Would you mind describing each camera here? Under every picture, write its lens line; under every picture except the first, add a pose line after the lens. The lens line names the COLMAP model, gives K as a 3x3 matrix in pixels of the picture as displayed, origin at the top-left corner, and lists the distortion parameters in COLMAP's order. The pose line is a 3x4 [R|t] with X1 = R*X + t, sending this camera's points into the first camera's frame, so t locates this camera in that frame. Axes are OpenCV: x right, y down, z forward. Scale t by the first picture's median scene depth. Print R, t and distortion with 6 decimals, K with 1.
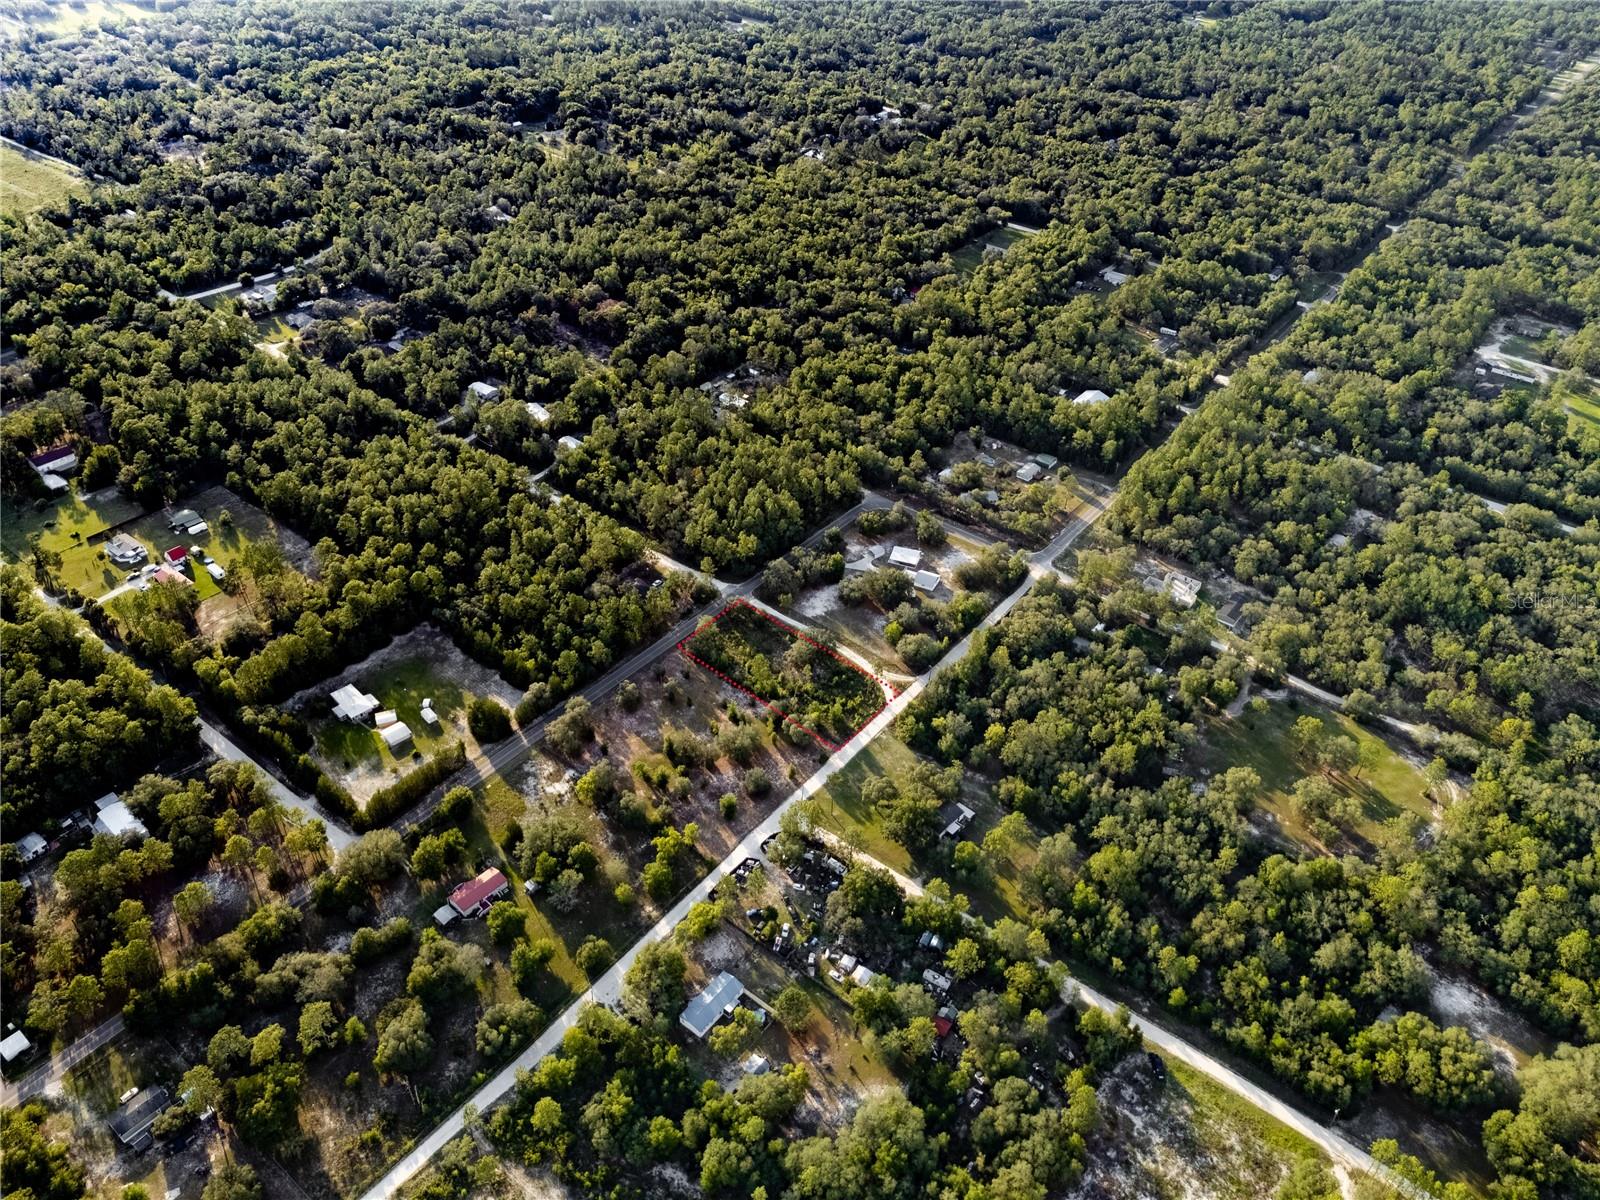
lens RADIAL K [[1172.8, 0, 799.8], [0, 1172.8, 602.4], [0, 0, 1]] dist [0.066672, -0.051753]
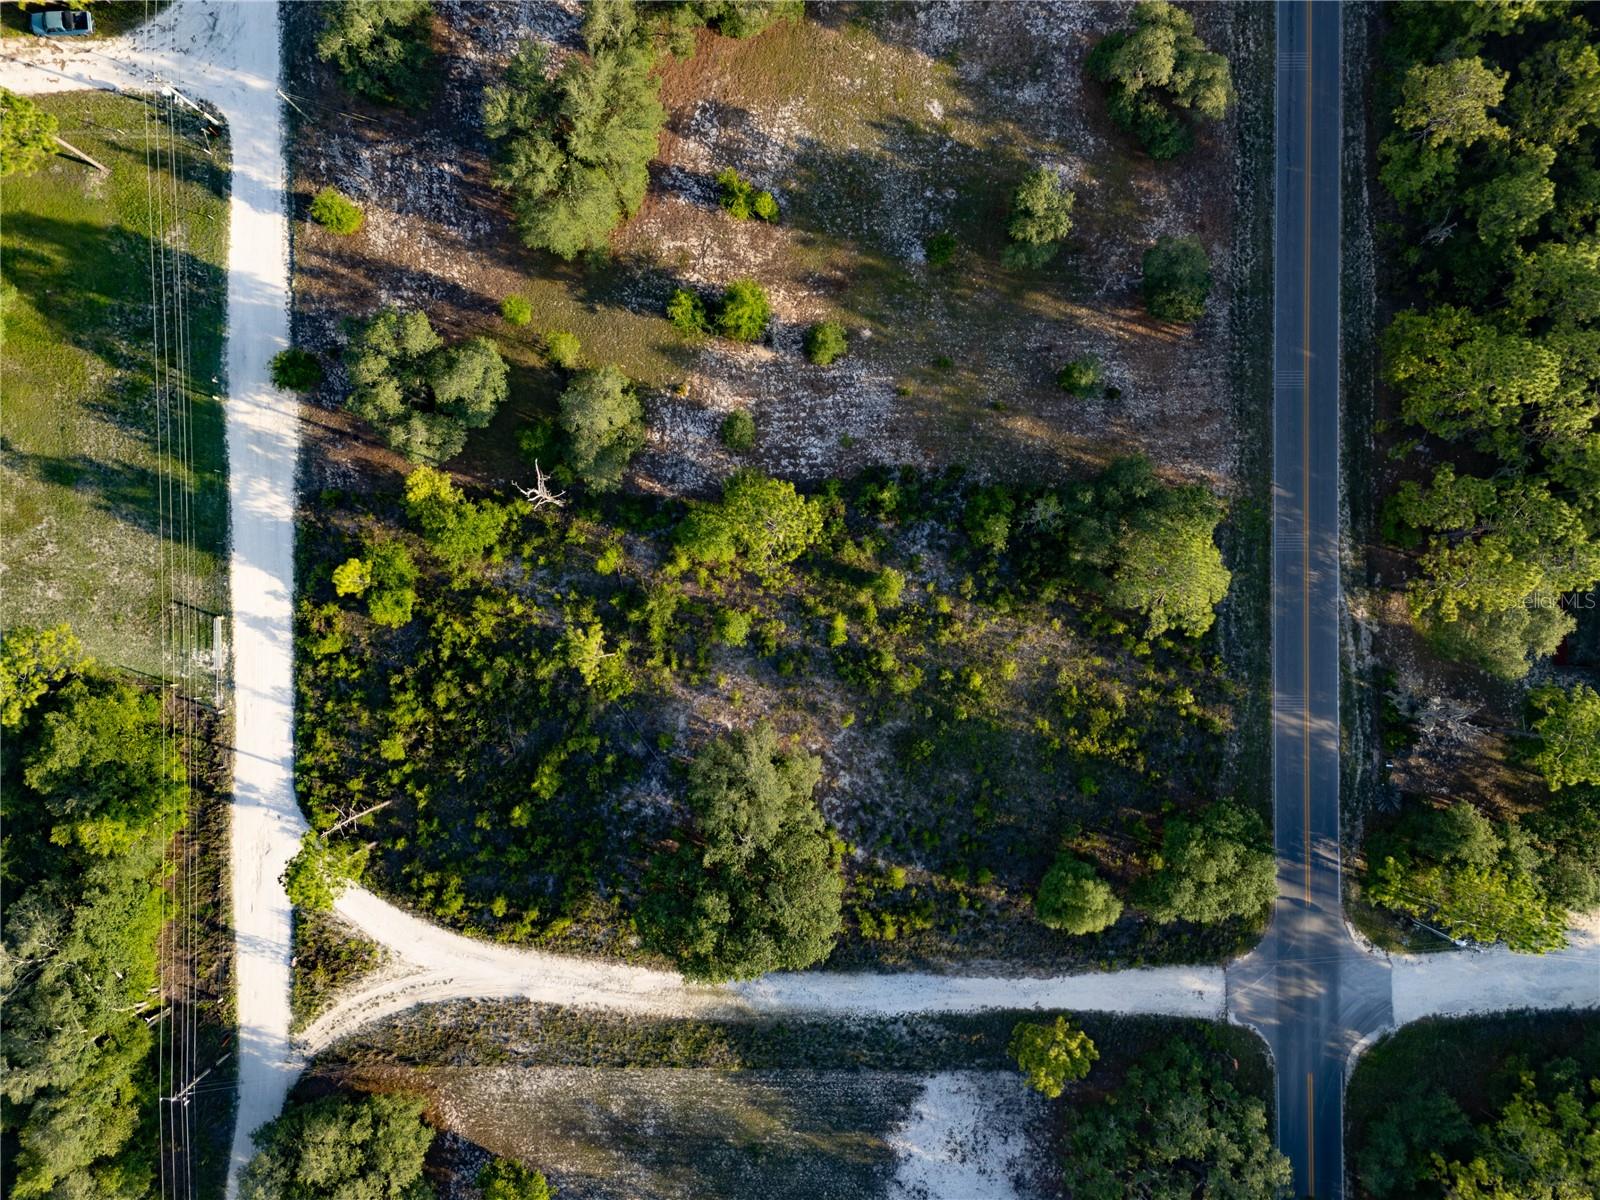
lens RADIAL K [[1172.8, 0, 801.3], [0, 1172.8, 597.3], [0, 0, 1]] dist [0.066672, -0.051753]
pose [[-0.780691, 0.623623, -0.040201, -0.018808], [-0.403427, -0.453816, 0.794542, -0.106246], [0.477251, 0.636510, 0.605876, 0.792933]]
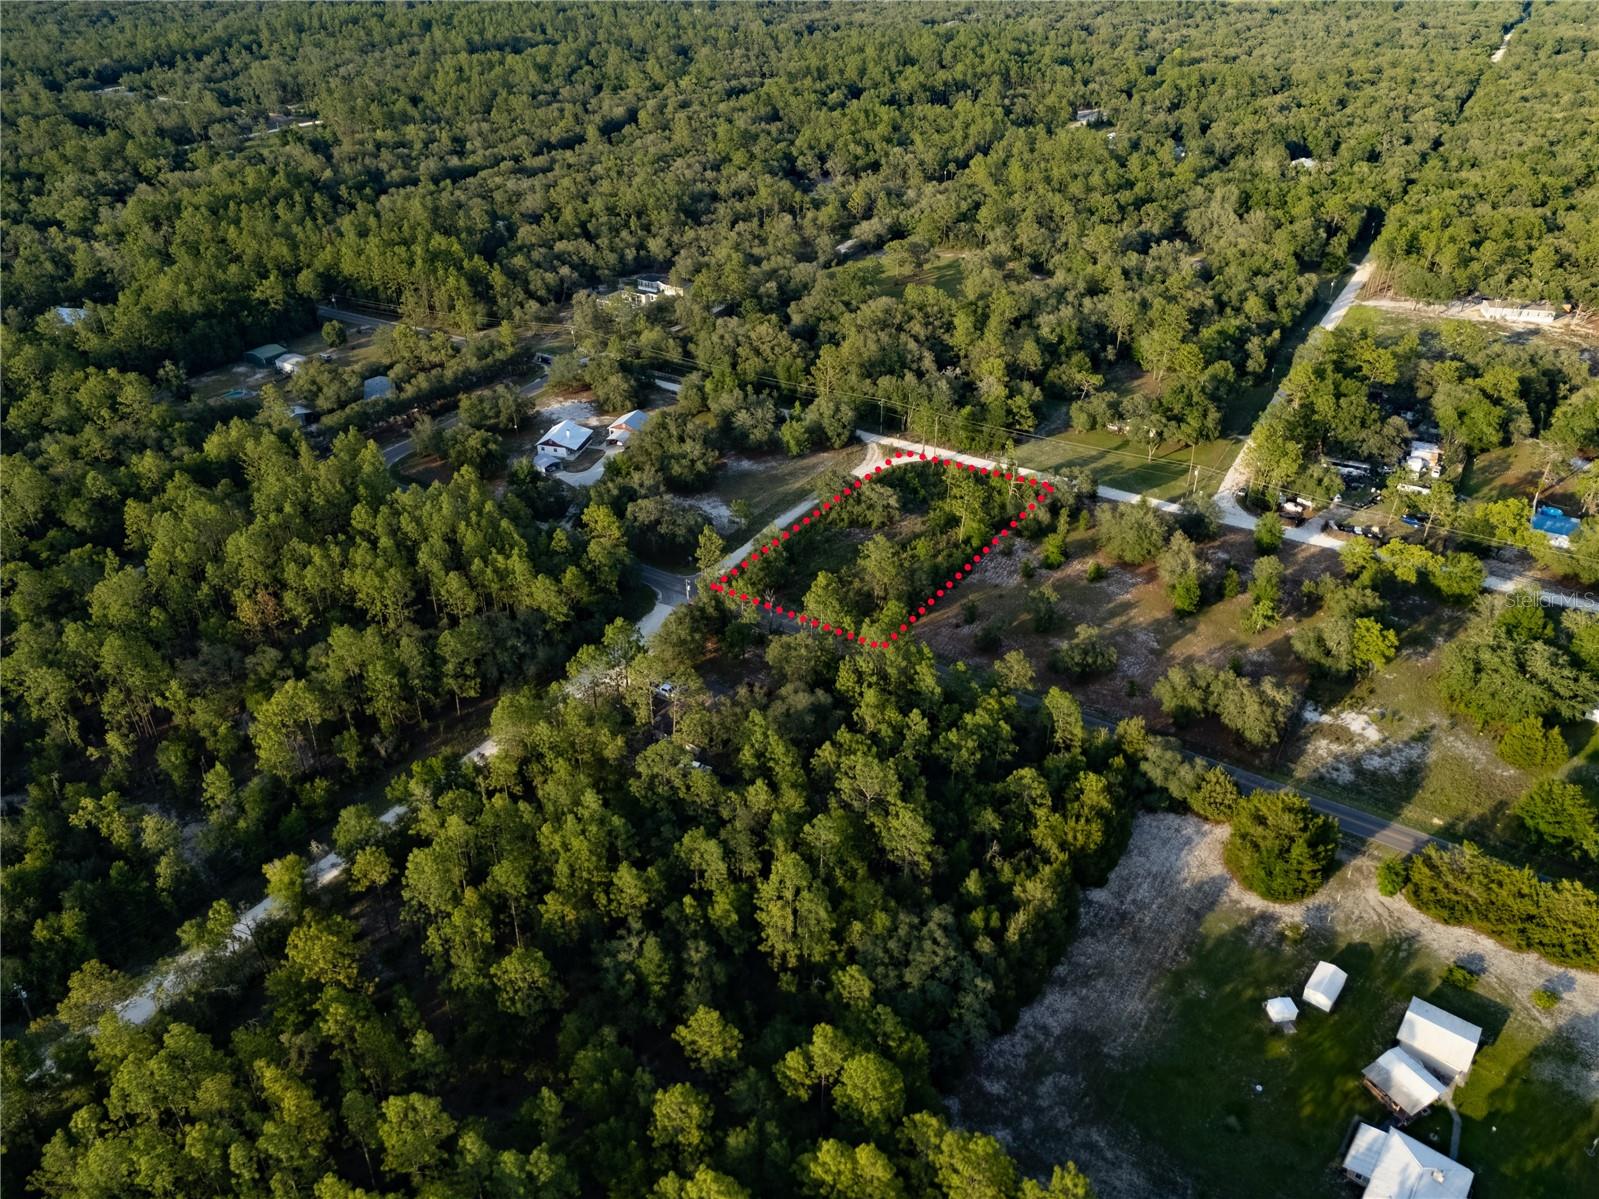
lens RADIAL K [[1172.1, 0, 804.7], [0, 1172.1, 603.1], [0, 0, 1]] dist [0.066672, -0.051753]
pose [[-0.132985, -0.547973, 0.825857, -0.462985], [0.592611, 0.623939, 0.509423, -0.223585], [-0.794435, 0.557158, 0.241760, 0.854451]]
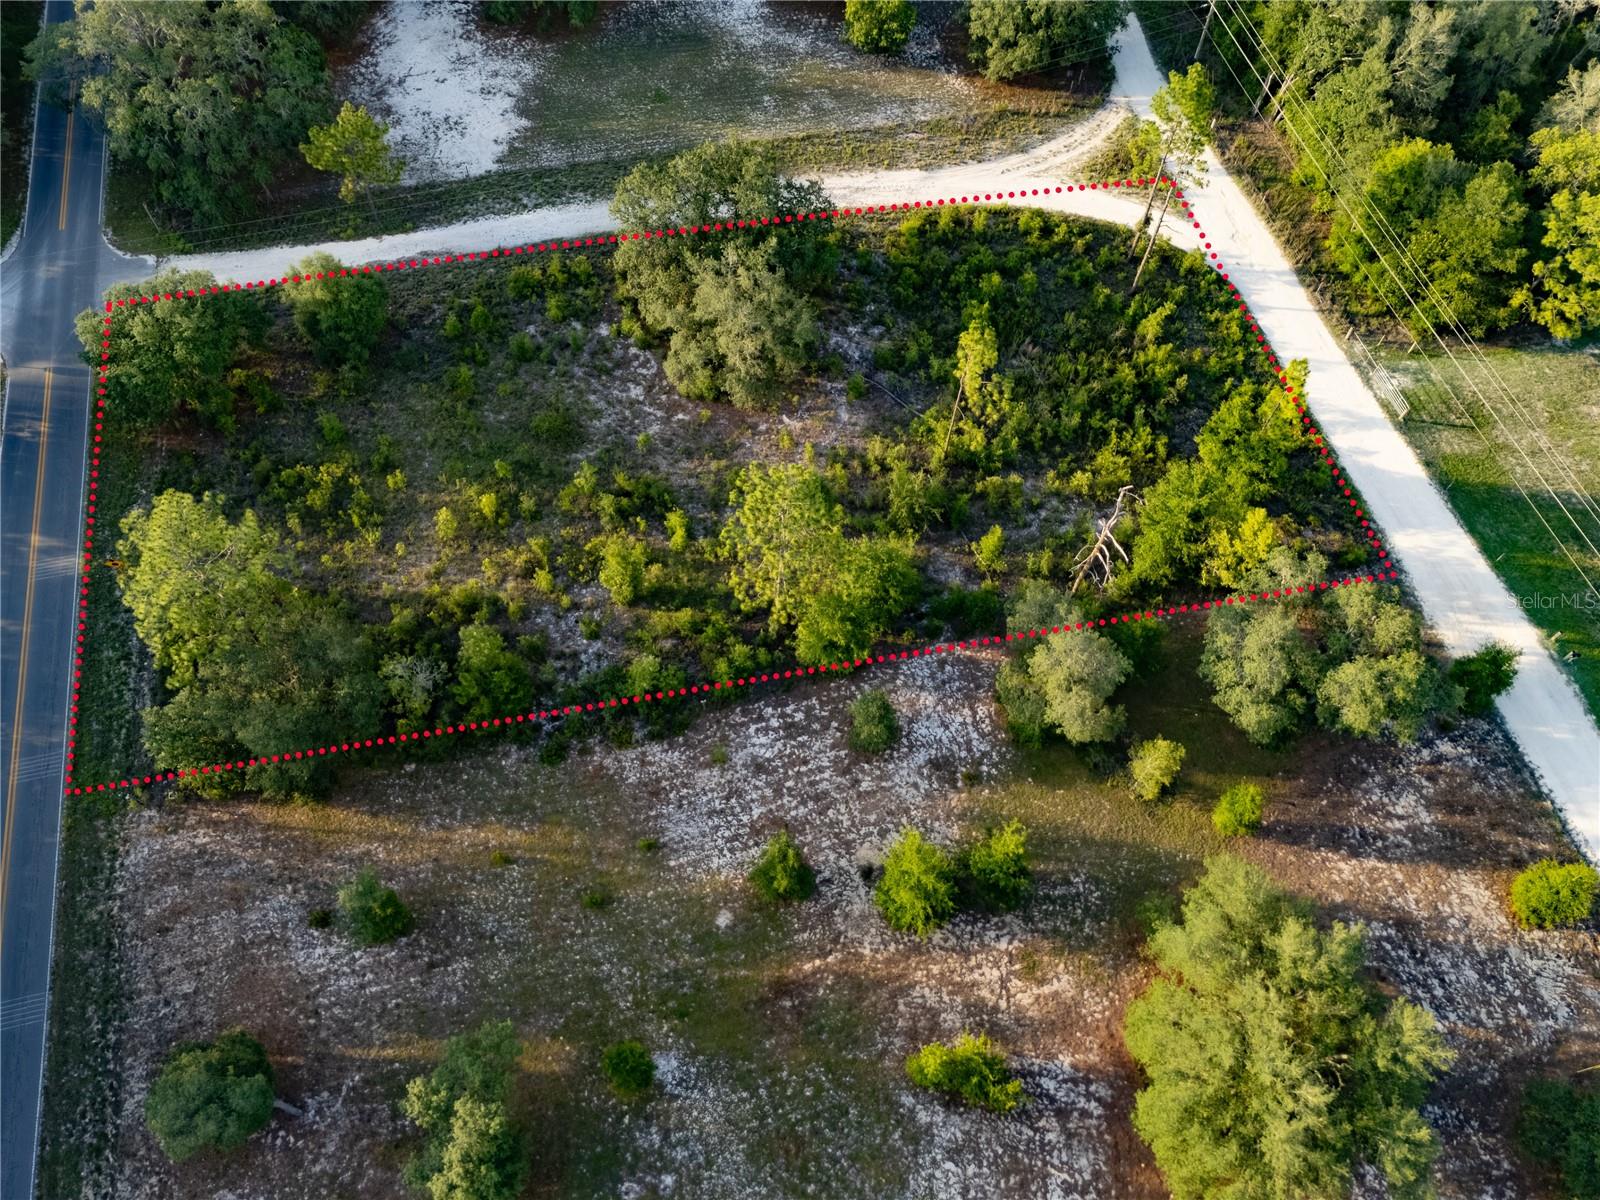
lens RADIAL K [[1172.8, 0, 799.0], [0, 1172.8, 601.8], [0, 0, 1]] dist [0.066672, -0.051753]
pose [[0.607028, -0.692517, 0.389792, -0.087878], [0.478728, 0.710181, 0.516201, -0.014100], [-0.634301, -0.126744, 0.762626, 0.791909]]
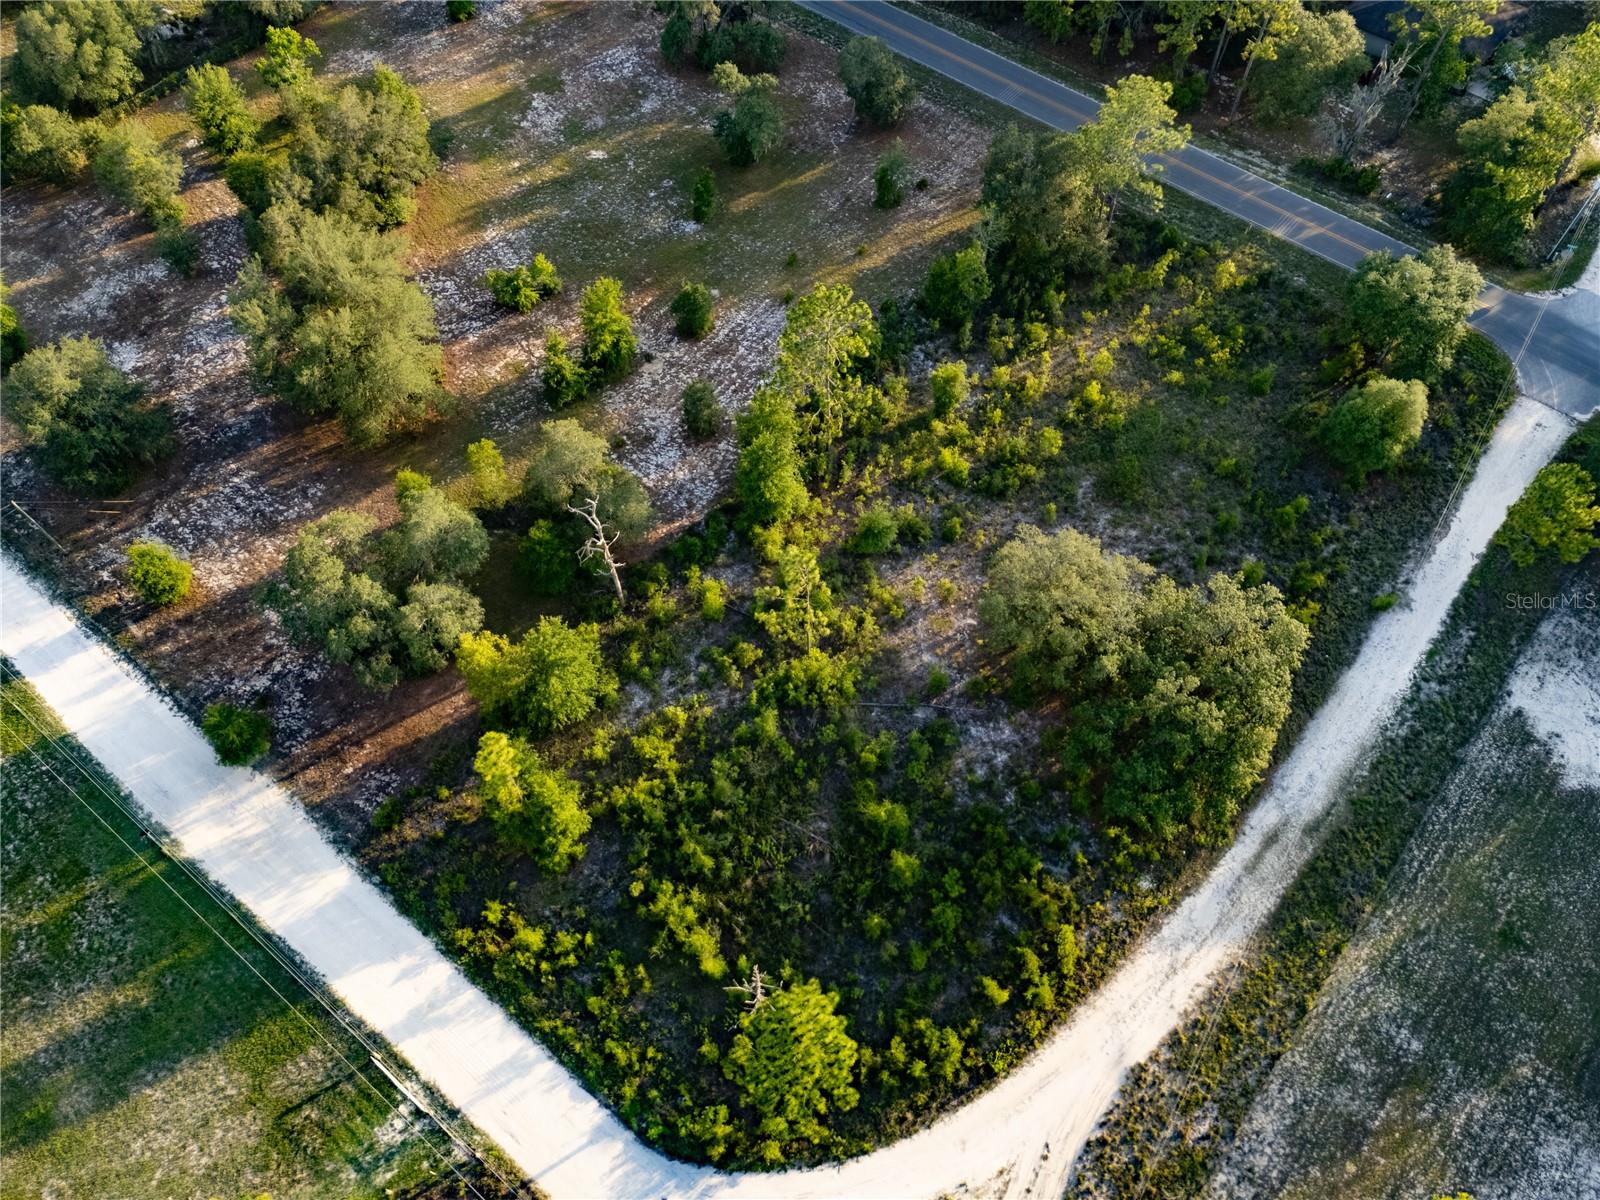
lens RADIAL K [[1172.8, 0, 802.1], [0, 1172.8, 595.4], [0, 0, 1]] dist [0.066672, -0.051753]
pose [[-0.016243, 0.832413, -0.553917, 0.086134], [-0.611324, 0.430115, 0.664292, -0.041432], [0.791214, 0.349413, 0.501888, 0.825729]]
